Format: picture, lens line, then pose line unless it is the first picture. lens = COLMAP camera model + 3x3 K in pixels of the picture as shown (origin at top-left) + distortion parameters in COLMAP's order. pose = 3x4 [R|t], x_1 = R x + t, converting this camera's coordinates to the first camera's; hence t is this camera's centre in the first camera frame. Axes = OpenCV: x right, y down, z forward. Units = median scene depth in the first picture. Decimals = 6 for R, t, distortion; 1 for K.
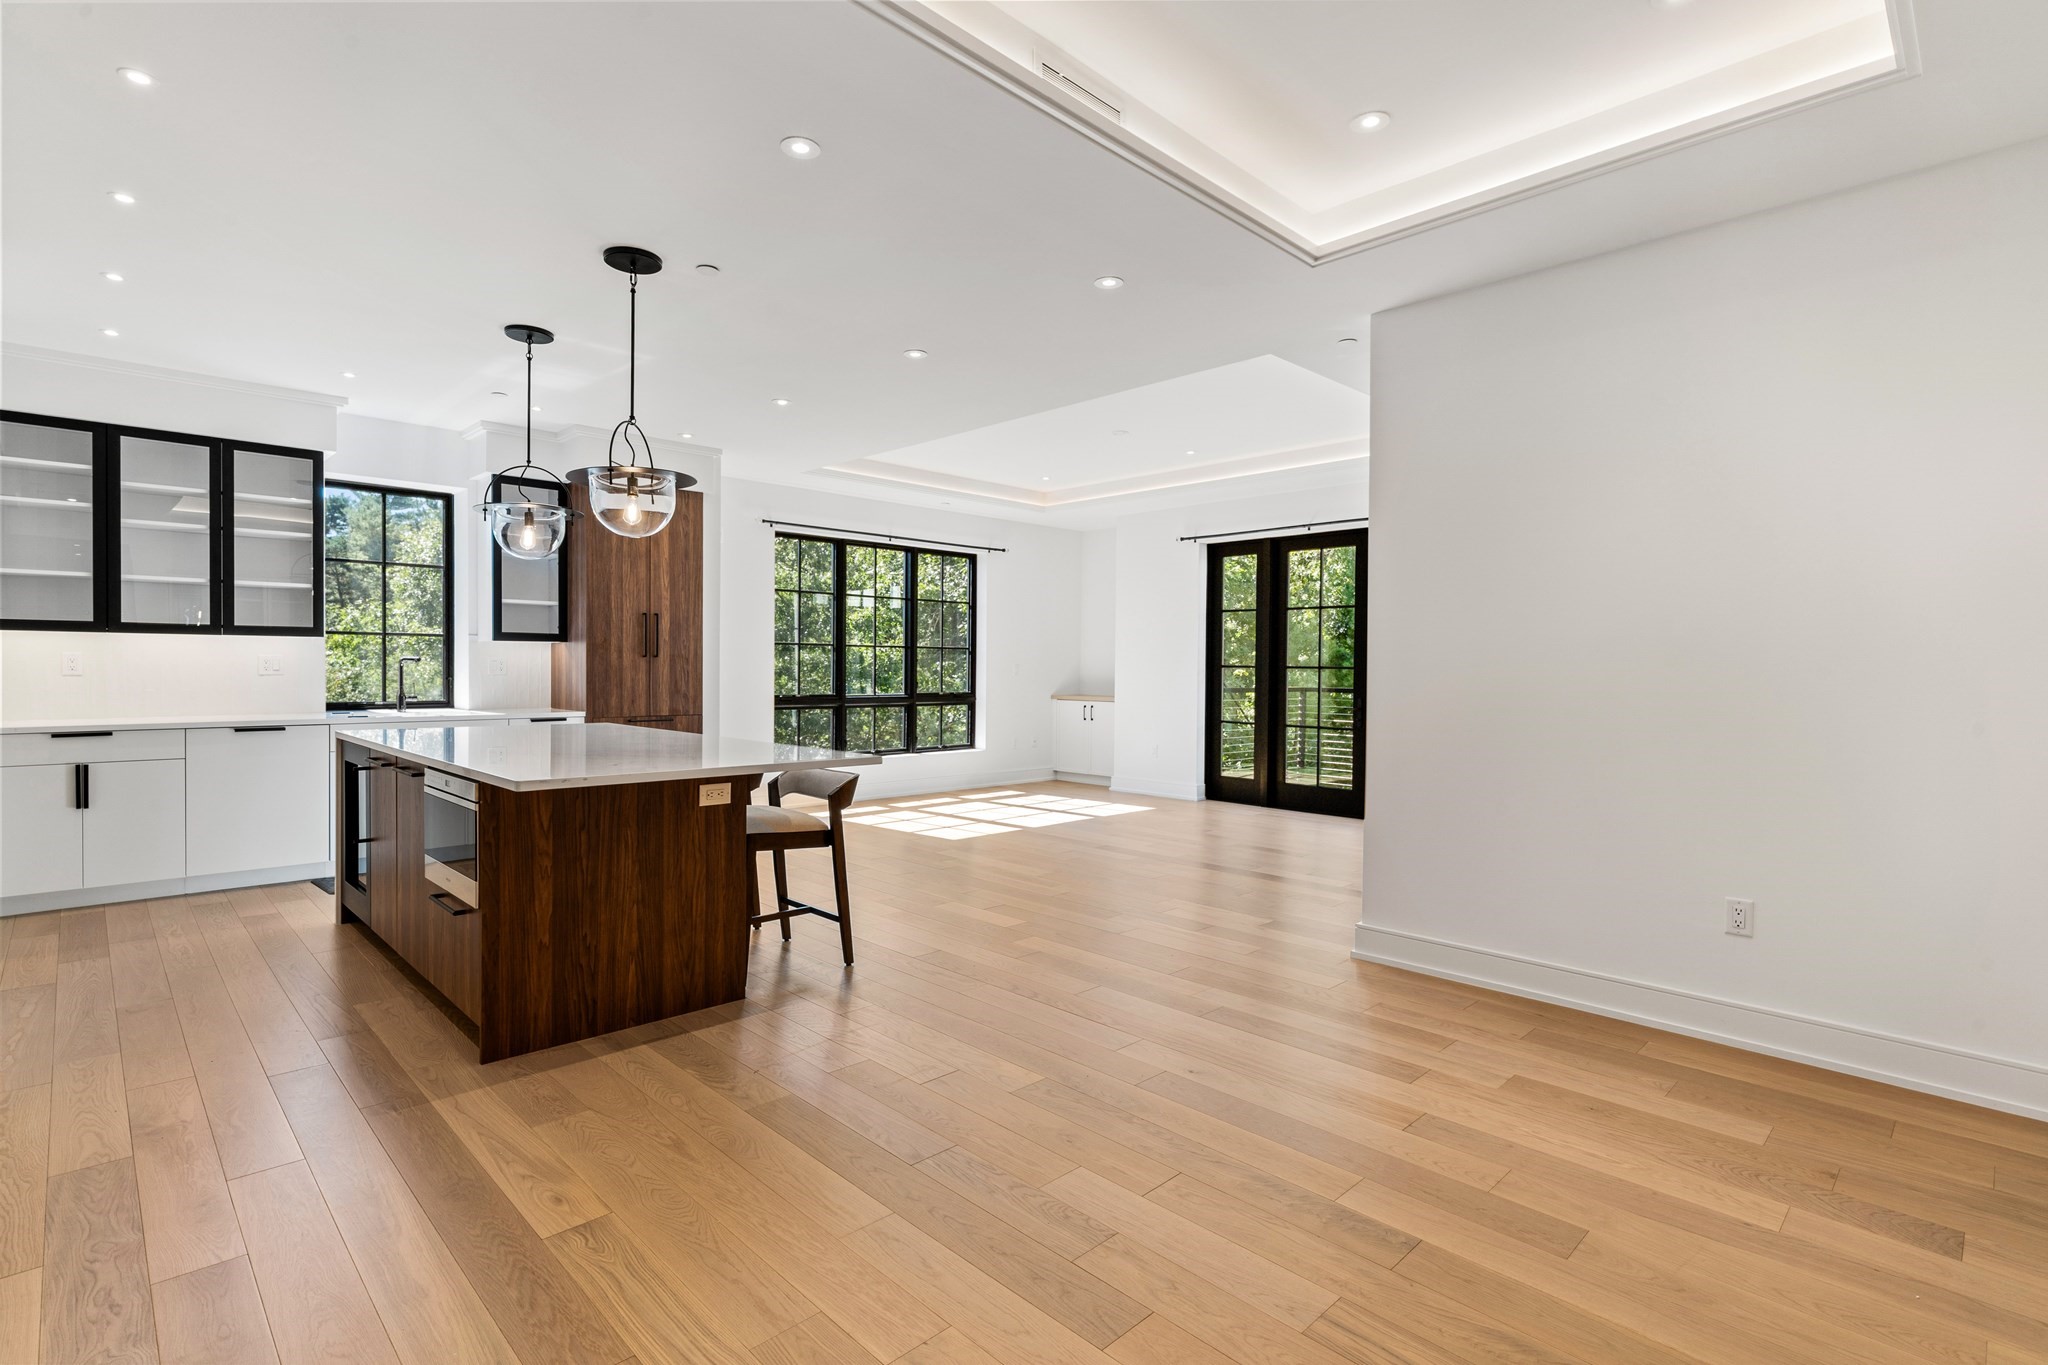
lens RADIAL K [[982.7, 0, 1016.7], [0, 982.7, 680.0], [0, 0, 1]] dist [0.006453, -0.000150]
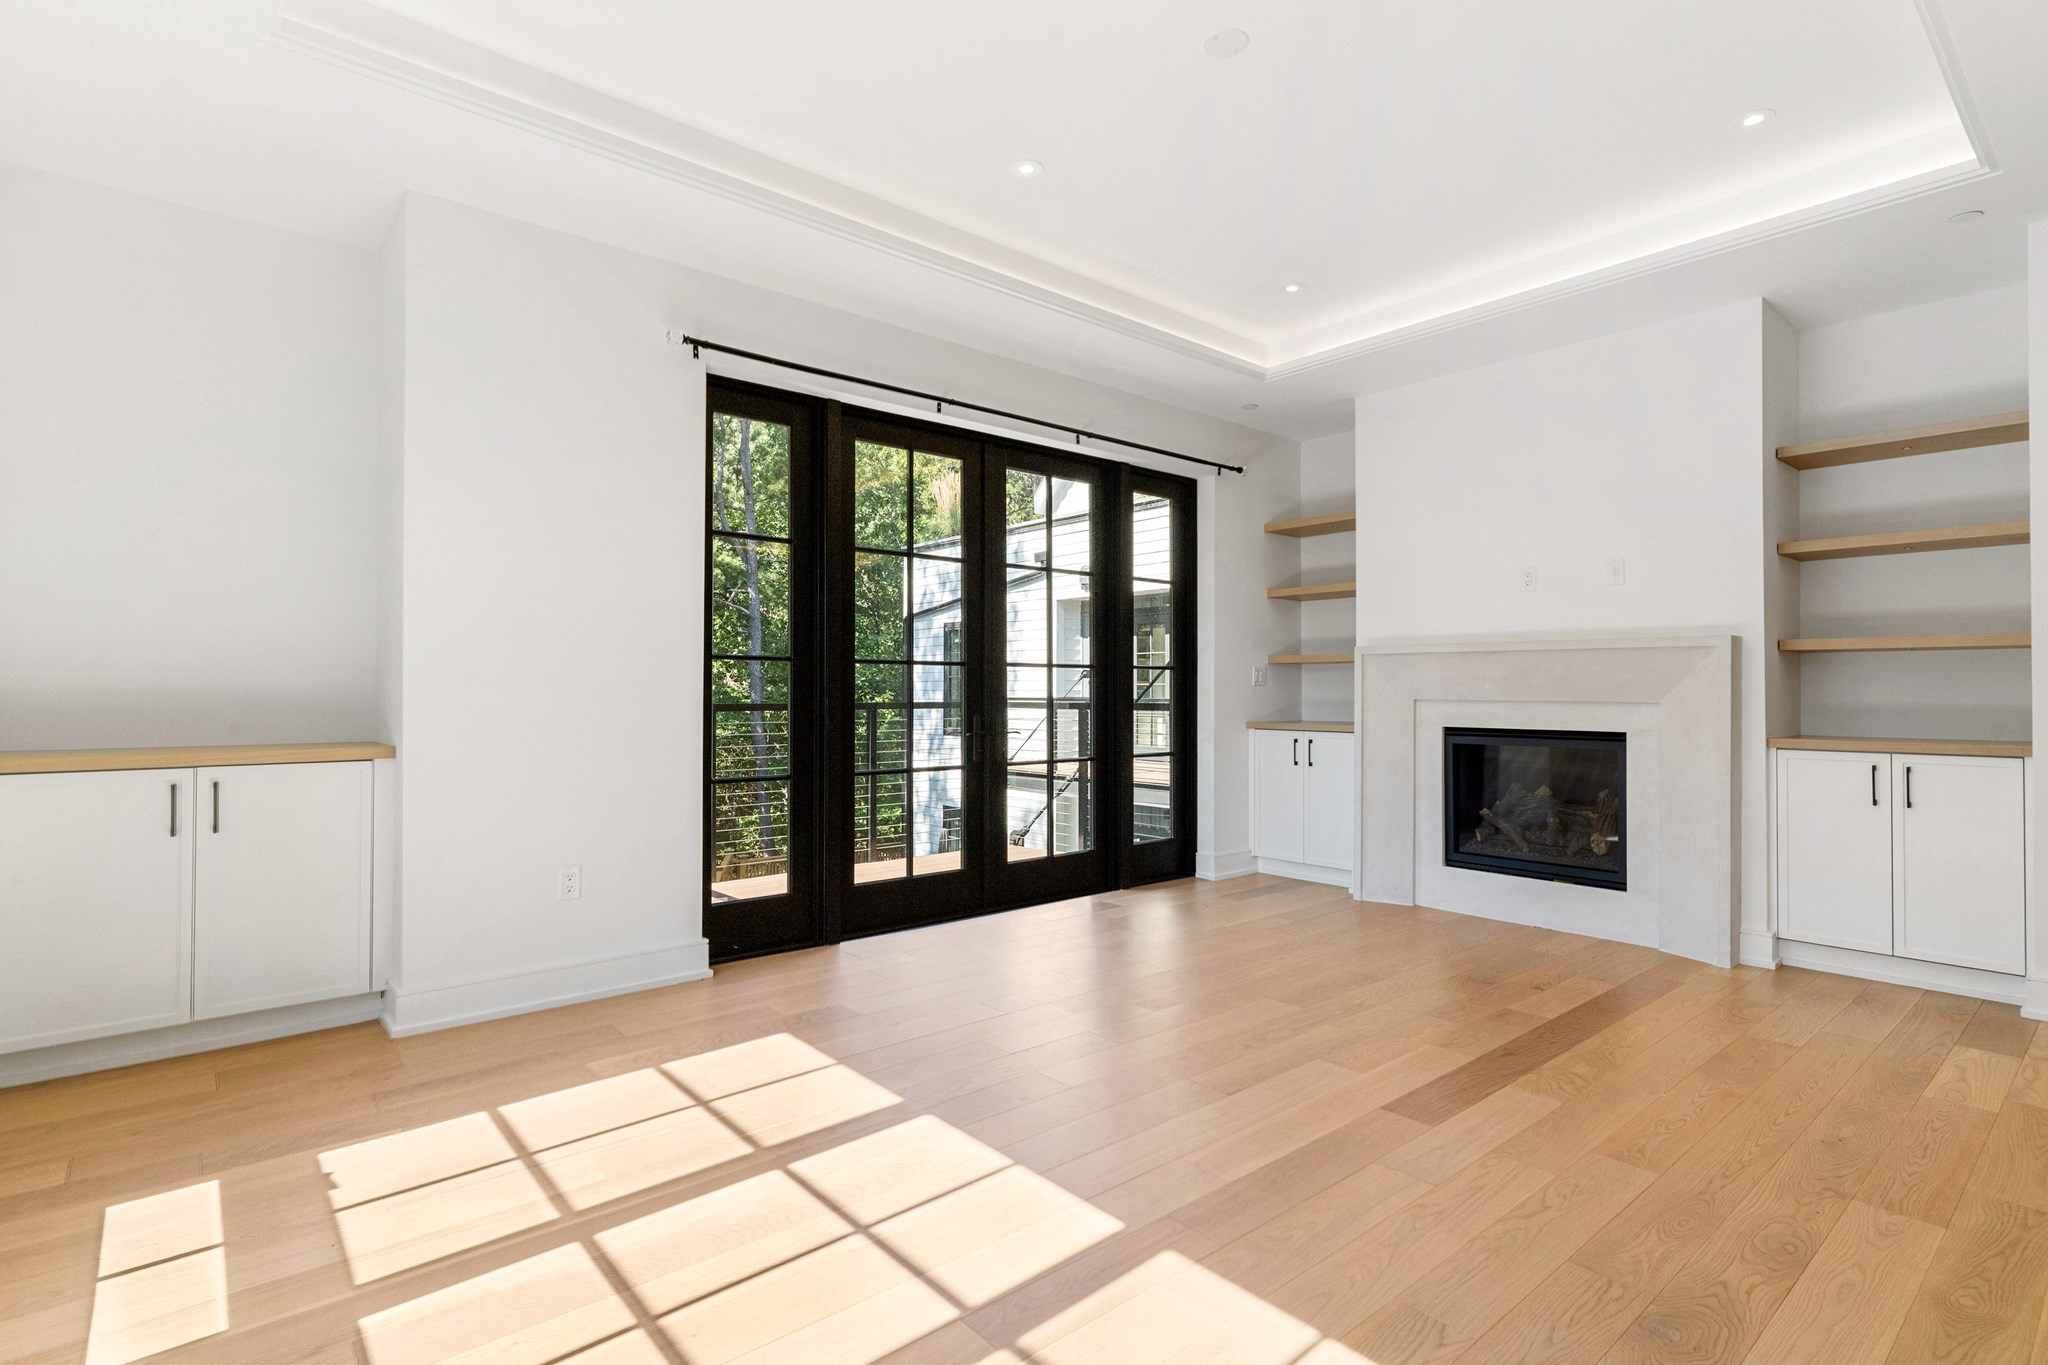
lens RADIAL K [[982.7, 0, 1020.6], [0, 982.7, 663.5], [0, 0, 1]] dist [0.006453, -0.000150]
pose [[0.053189, 0.022482, 0.998331, -0.316302], [0.010154, 0.999683, -0.023053, 0.002182], [-0.998533, 0.011363, 0.052944, 1.168091]]
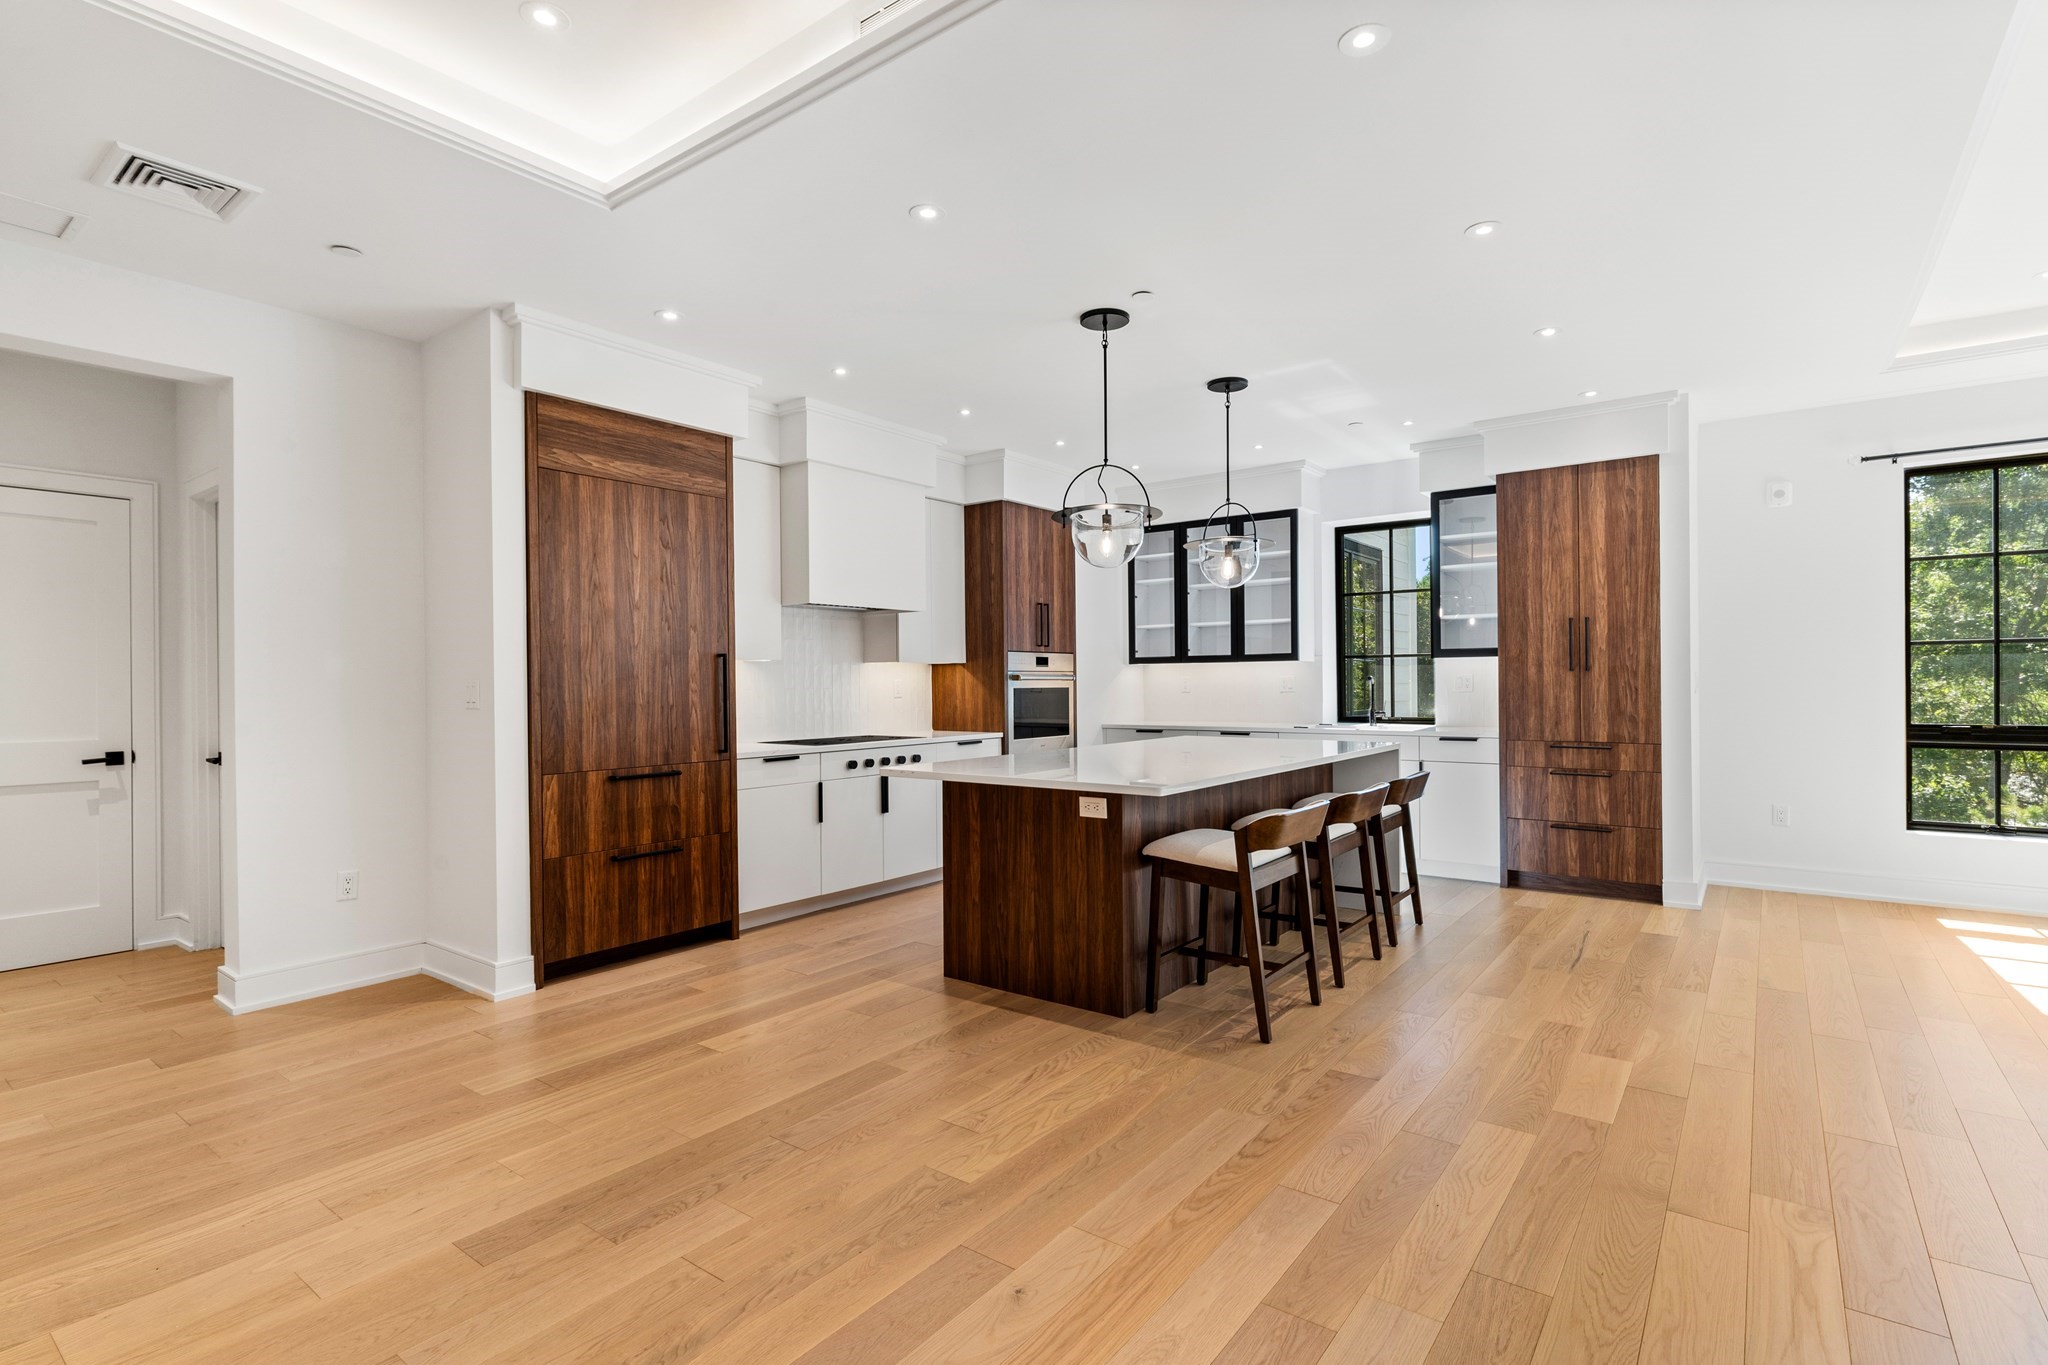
lens RADIAL K [[982.7, 0, 1013.2], [0, 982.7, 686.4], [0, 0, 1]] dist [0.006453, -0.000150]
pose [[0.148076, -0.004743, -0.988965, 0.389903], [-0.004389, 0.999976, -0.005453, -0.003396], [0.988966, 0.005148, 0.148051, 0.416526]]
